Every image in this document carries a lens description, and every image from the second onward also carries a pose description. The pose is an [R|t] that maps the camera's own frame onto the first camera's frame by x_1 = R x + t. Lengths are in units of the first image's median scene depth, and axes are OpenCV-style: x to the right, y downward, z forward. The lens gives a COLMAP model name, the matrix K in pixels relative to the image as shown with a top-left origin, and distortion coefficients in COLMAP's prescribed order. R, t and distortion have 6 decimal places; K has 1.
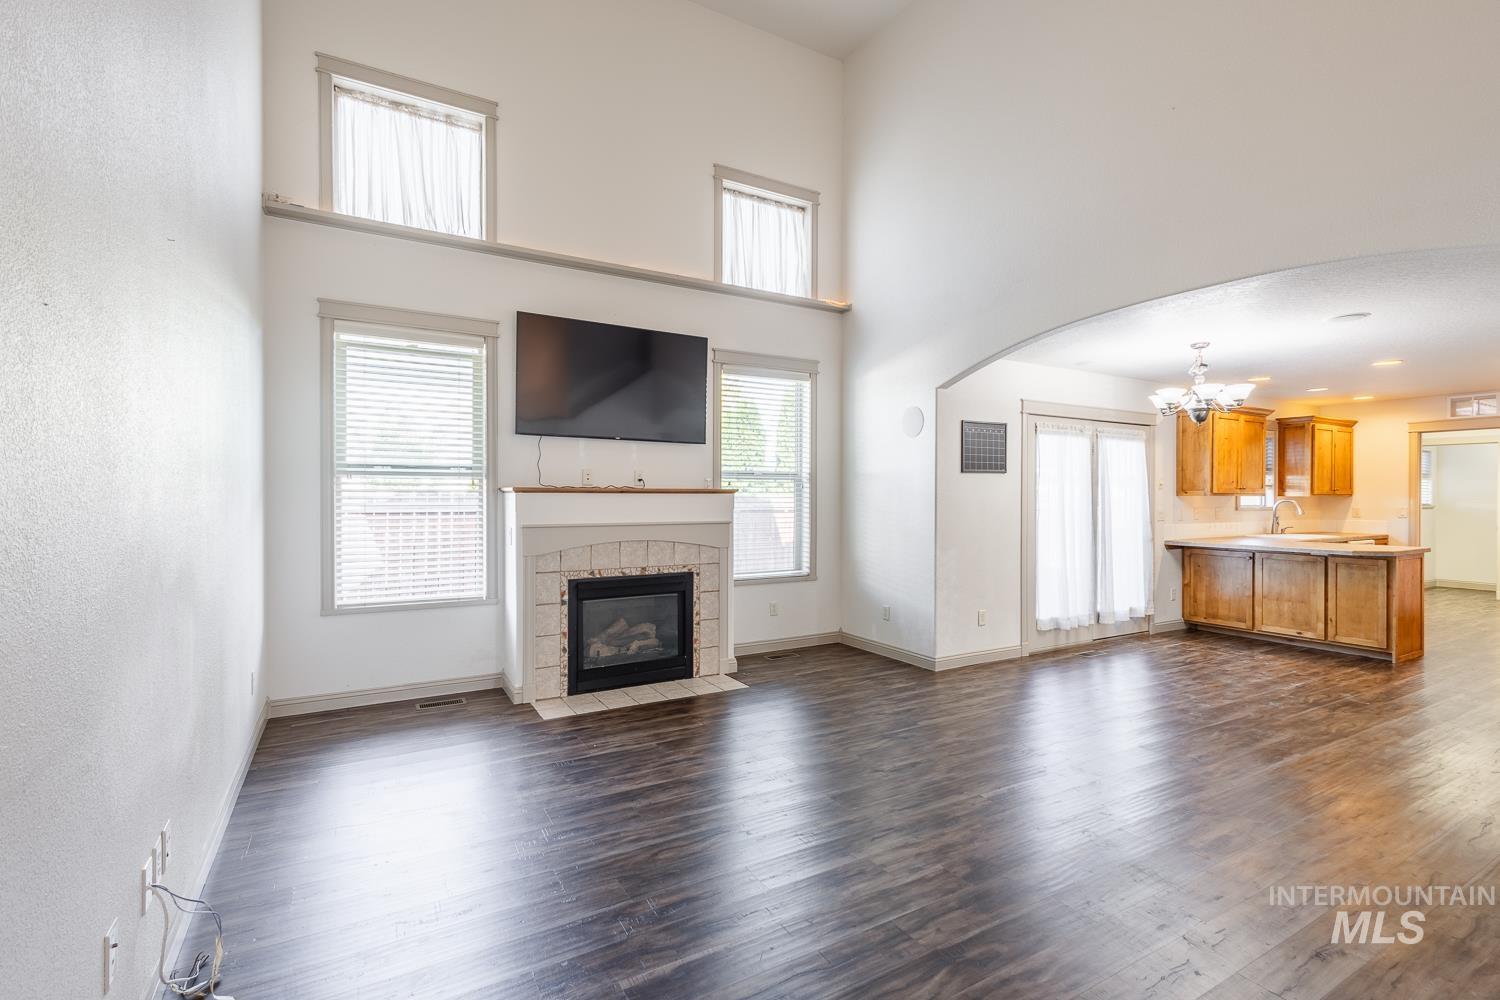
lens RADIAL K [[695.0, 0, 744.9], [0, 695.0, 499.3], [0, 0, 1]] dist [0.006733, -0.004245]
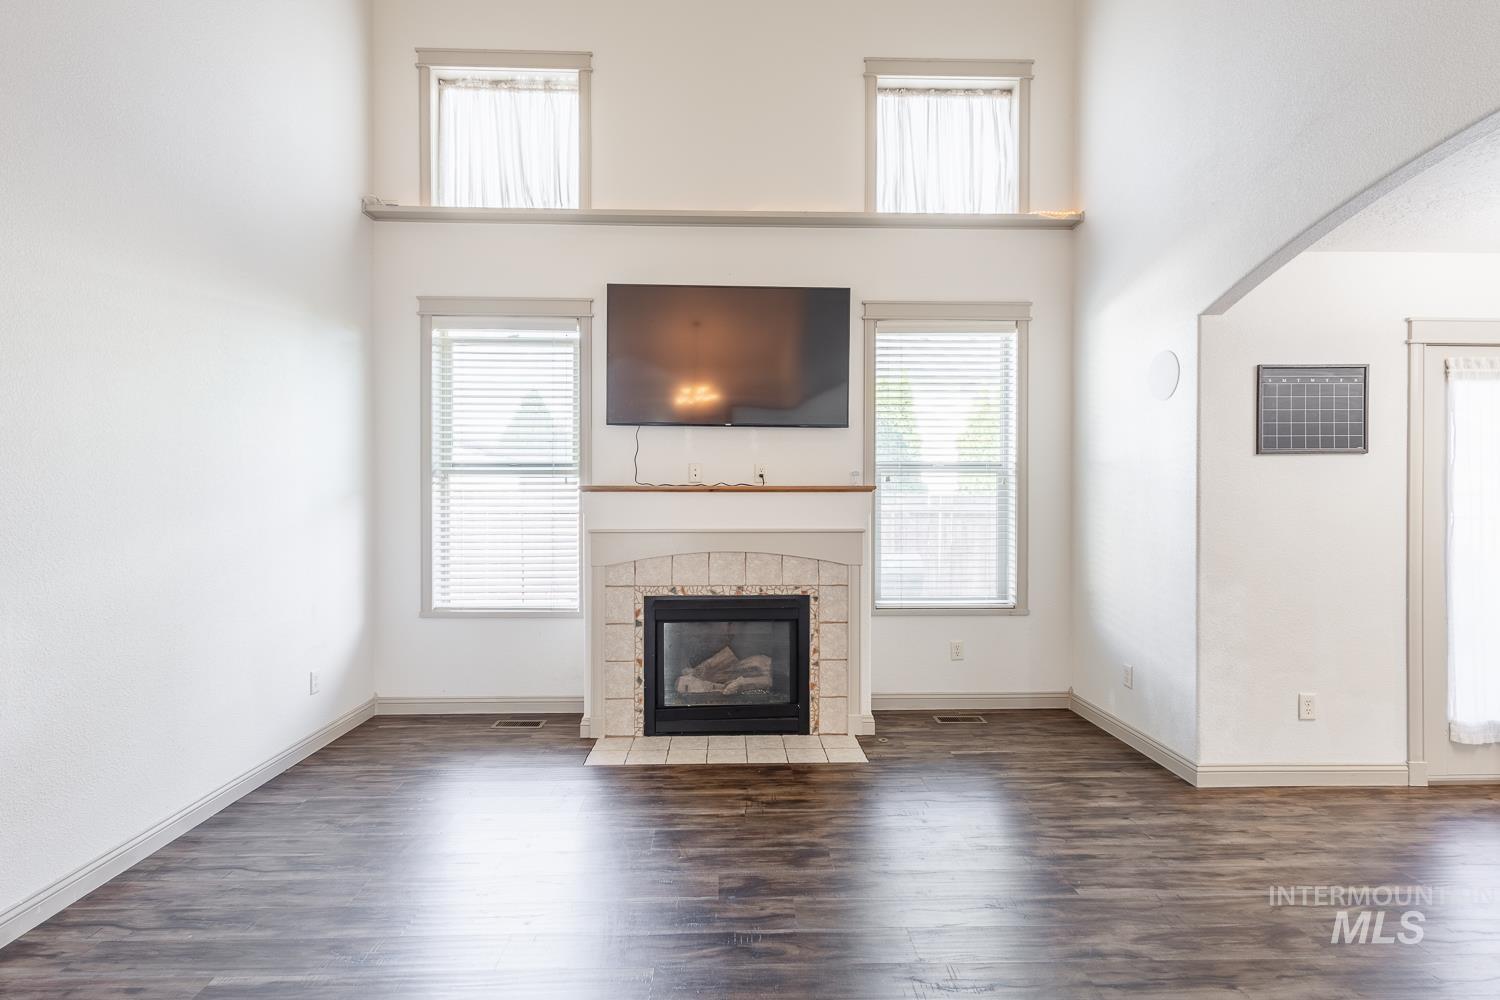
lens RADIAL K [[695.0, 0, 740.2], [0, 695.0, 504.0], [0, 0, 1]] dist [0.006733, -0.004245]
pose [[0.877738, 0.002725, -0.479133, 0.205468], [-0.001707, 0.999995, 0.002561, 0.002567], [0.479137, -0.001431, 0.877739, 0.271521]]
